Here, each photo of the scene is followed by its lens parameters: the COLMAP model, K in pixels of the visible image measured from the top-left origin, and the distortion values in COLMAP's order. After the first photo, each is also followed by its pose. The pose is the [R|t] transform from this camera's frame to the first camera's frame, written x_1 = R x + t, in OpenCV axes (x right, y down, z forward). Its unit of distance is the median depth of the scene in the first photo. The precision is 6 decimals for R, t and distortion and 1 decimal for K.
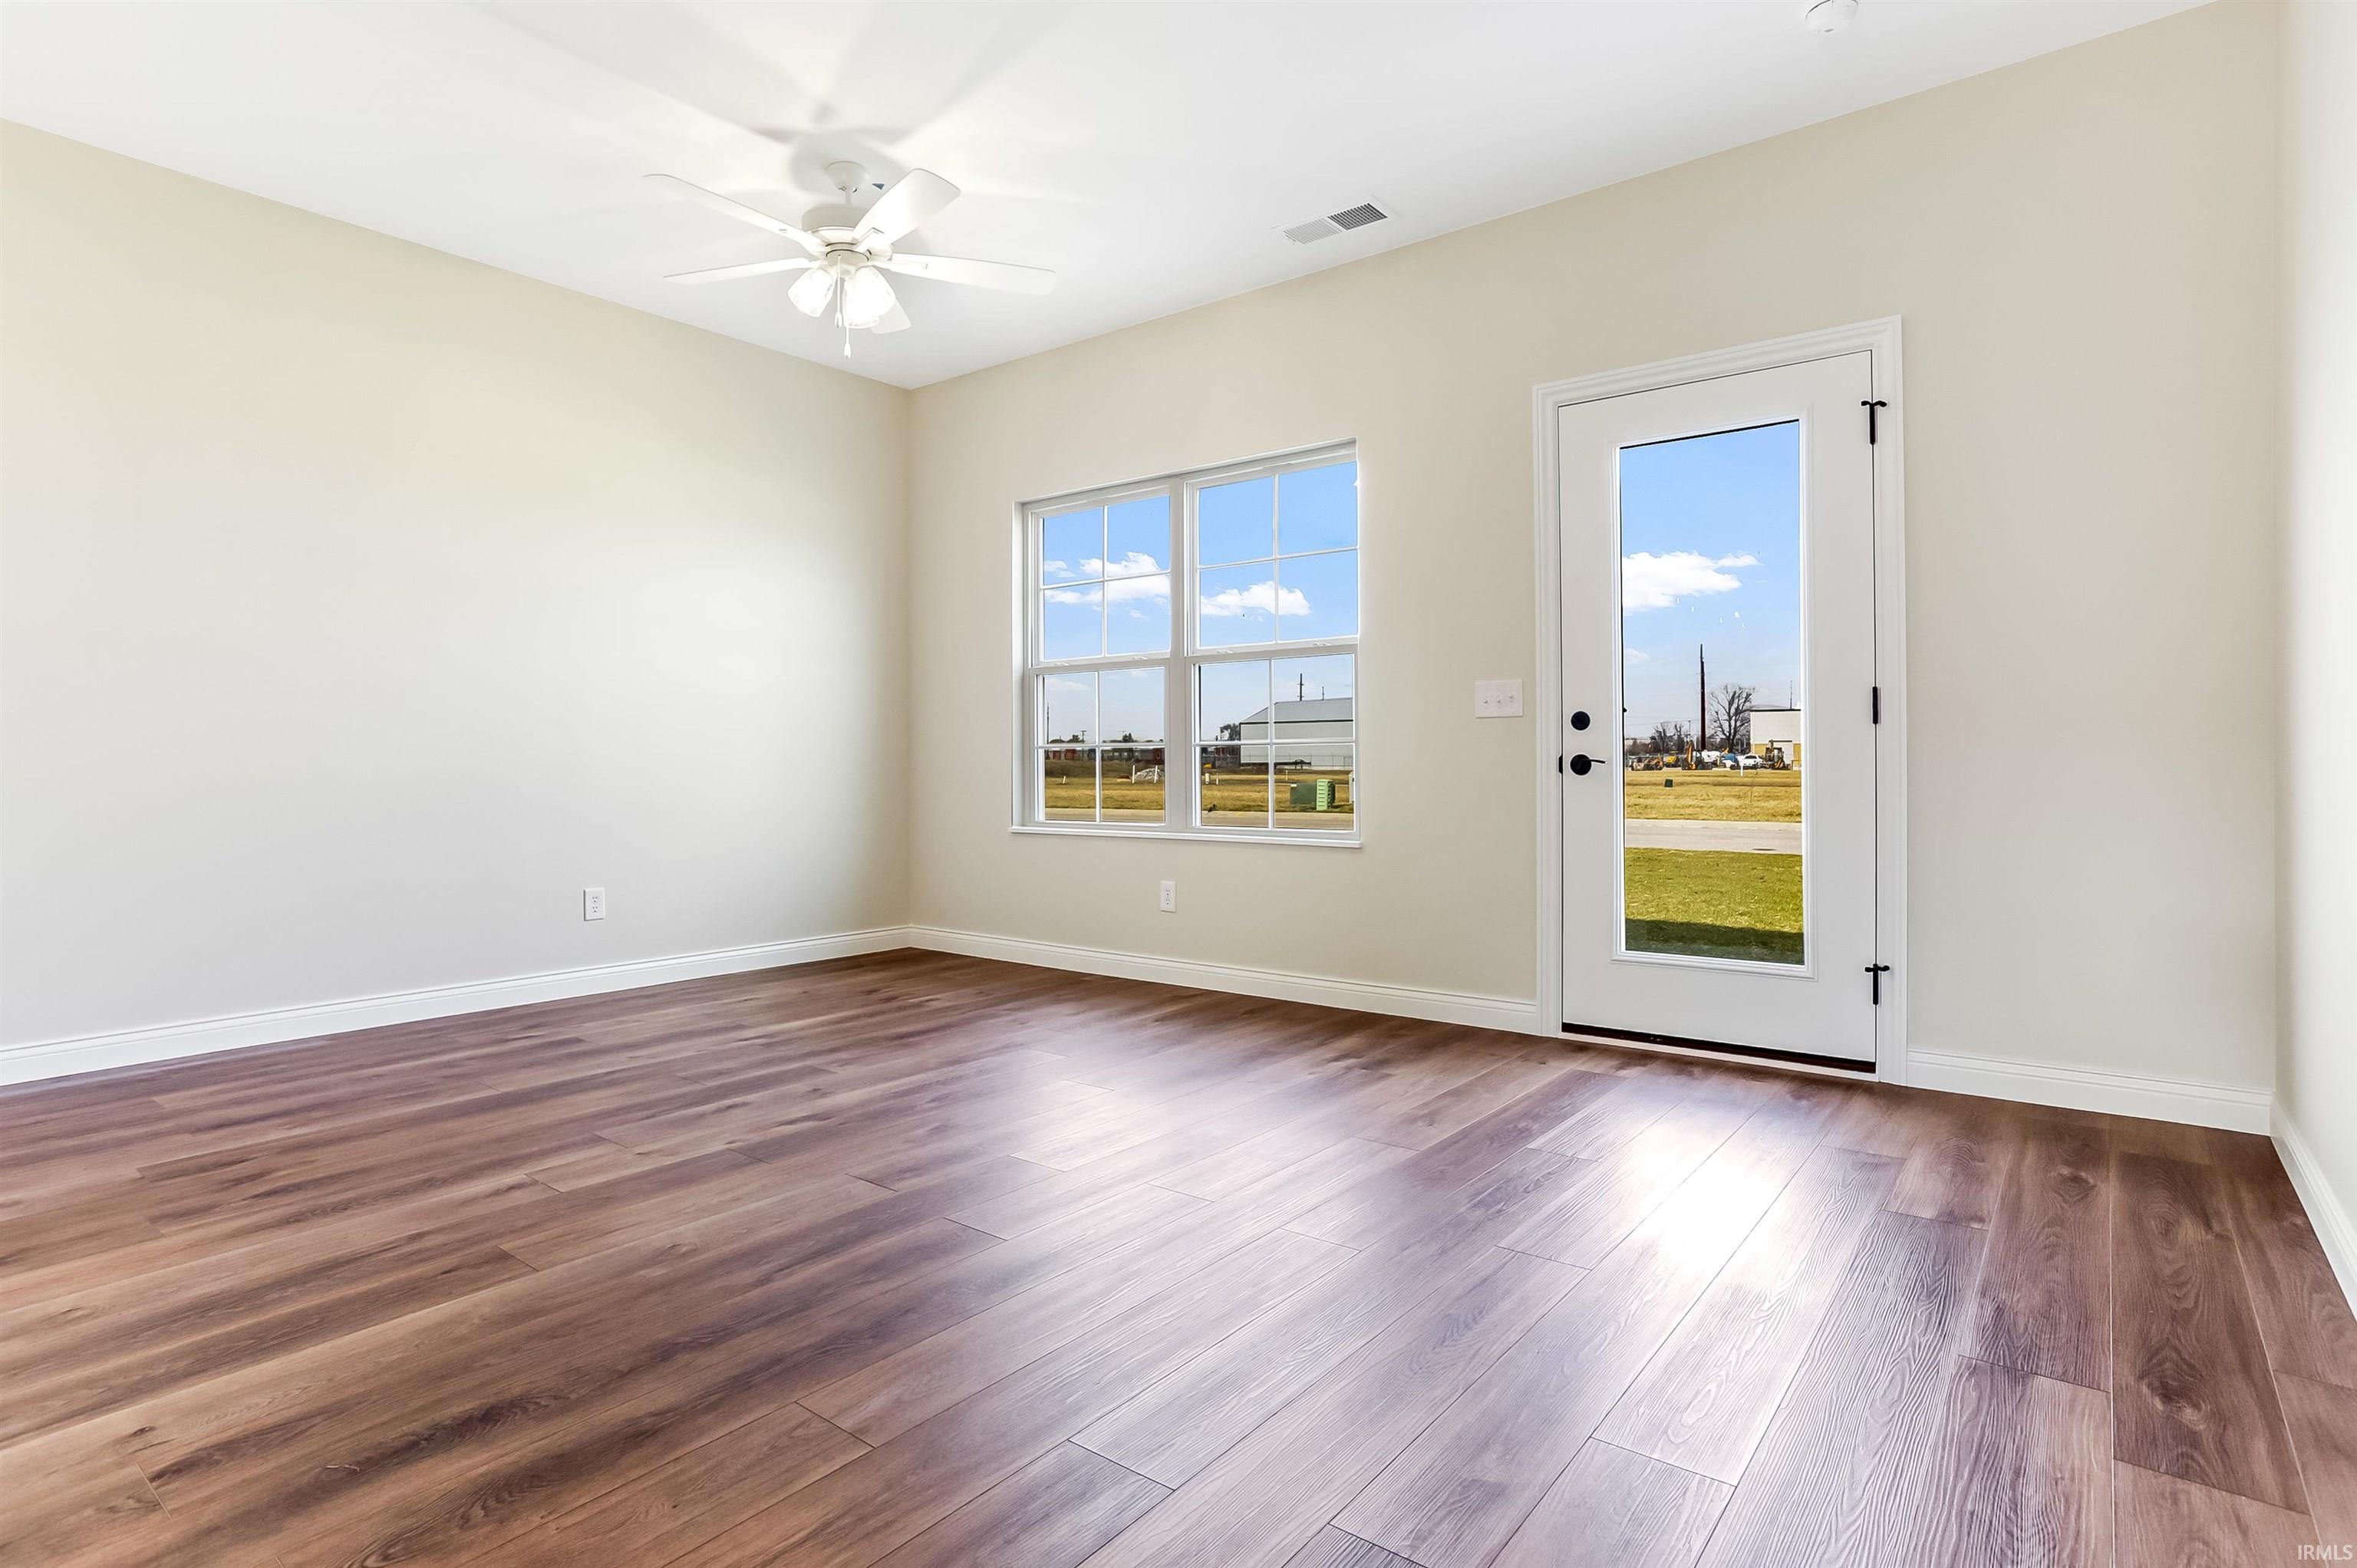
lens RADIAL K [[1211.6, 0, 1180.2], [0, 1211.6, 768.6], [0, 0, 1]] dist [-0.060407, 0.040255]
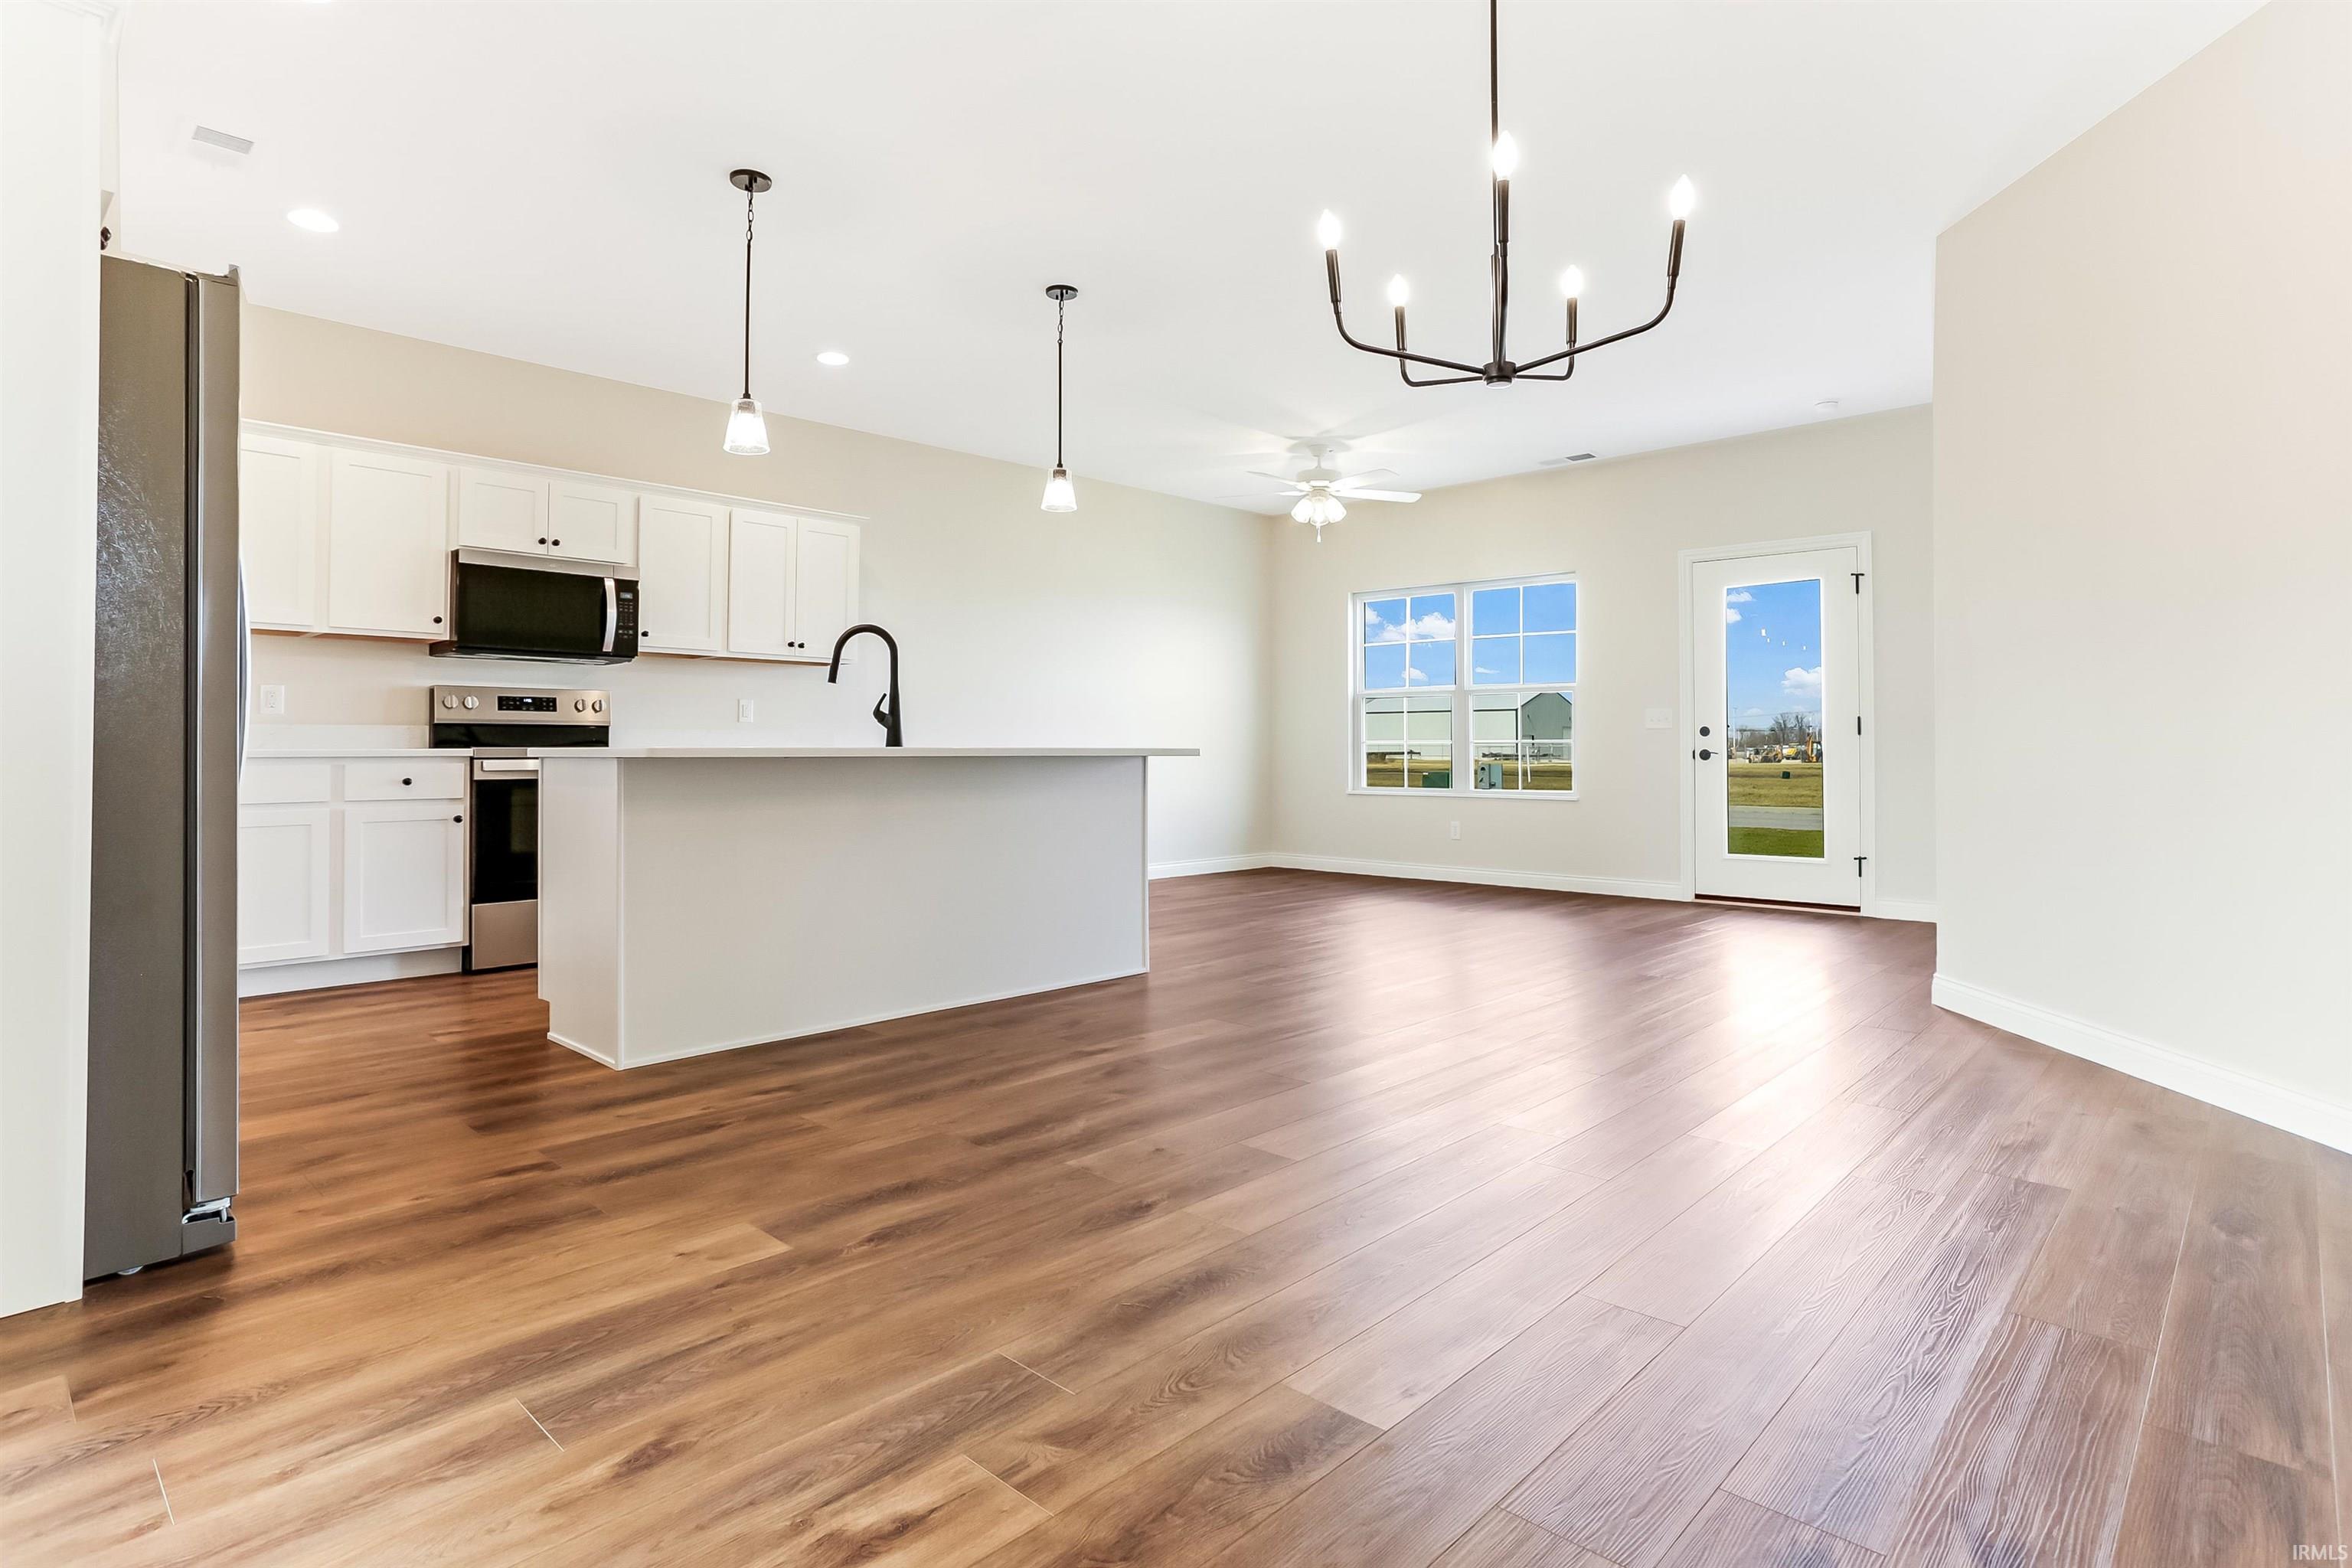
lens RADIAL K [[1189.1, 0, 1168.4], [0, 1189.1, 746.4], [0, 0, 1]] dist [-0.056971, 0.038583]
pose [[0.995111, 0.004995, -0.098638, -0.314632], [-0.005911, 0.999942, -0.009000, 0.005175], [0.098587, 0.009539, 0.995083, -0.896514]]
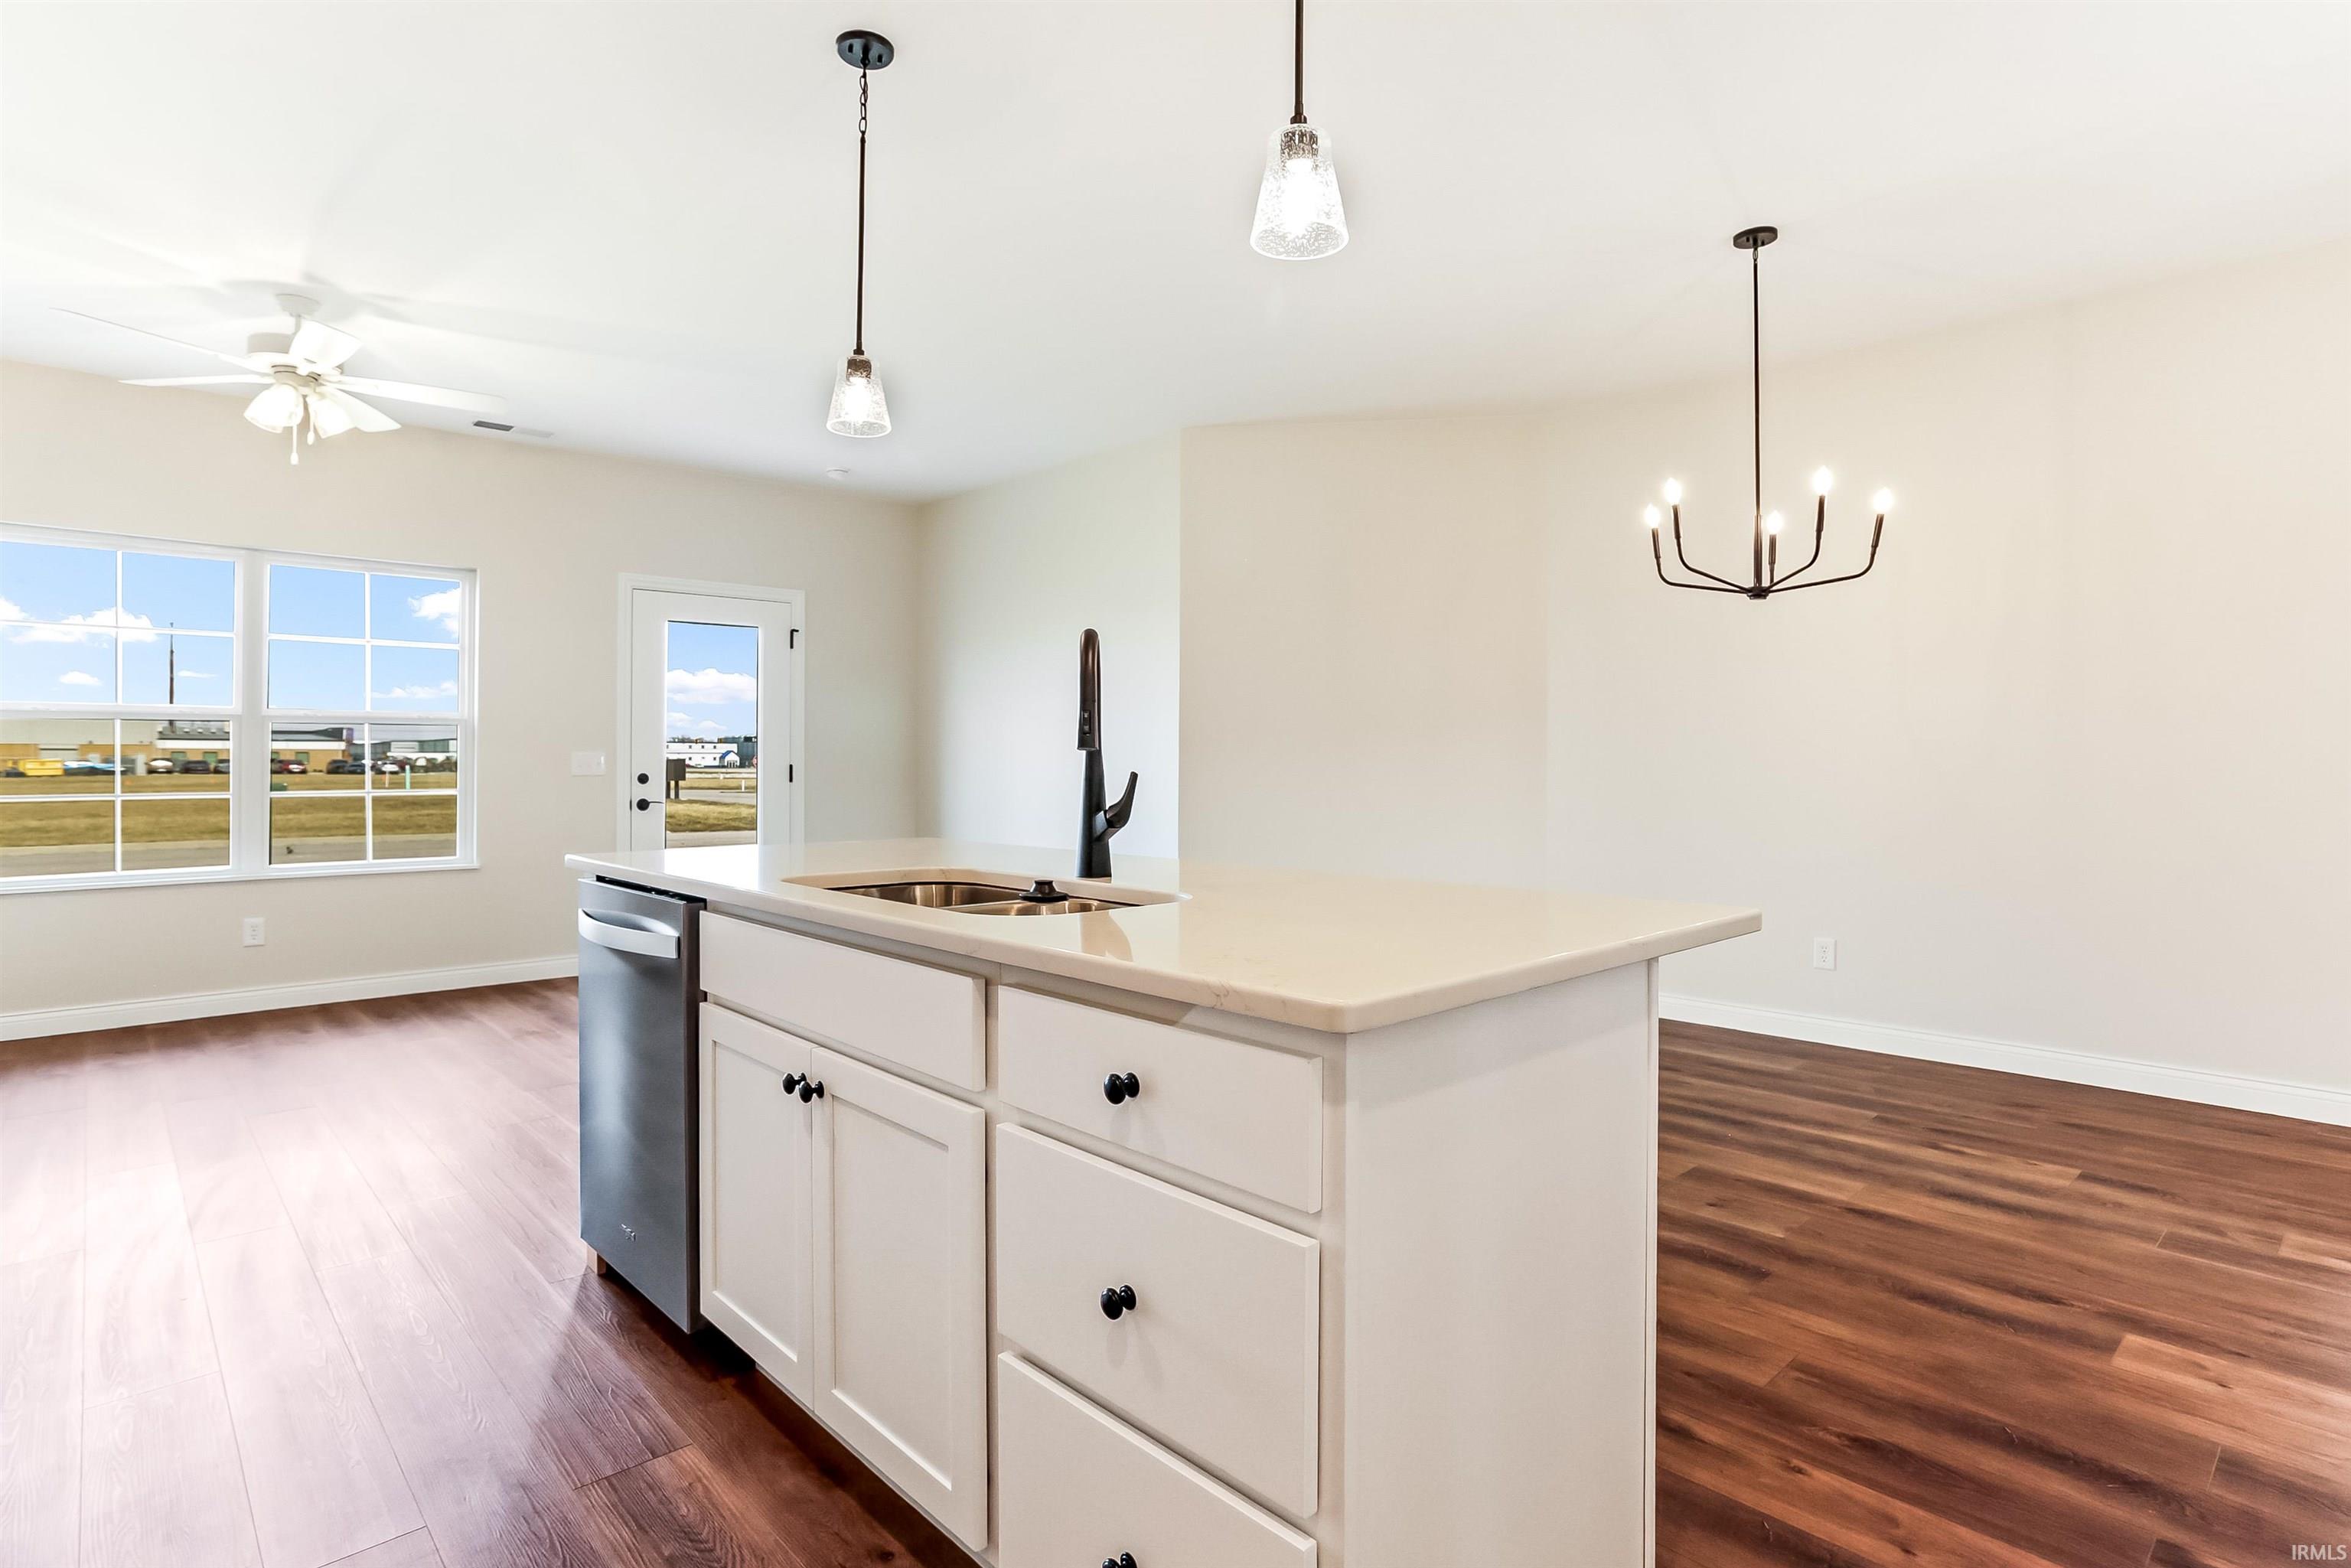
lens RADIAL K [[1208.6, 0, 1177.2], [0, 1208.6, 768.7], [0, 0, 1]] dist [-0.060407, 0.040255]
pose [[0.155952, -0.001811, 0.987763, -1.196586], [0.003339, 0.999994, 0.001306, -0.052948], [-0.987759, 0.003095, 0.155957, 0.000900]]
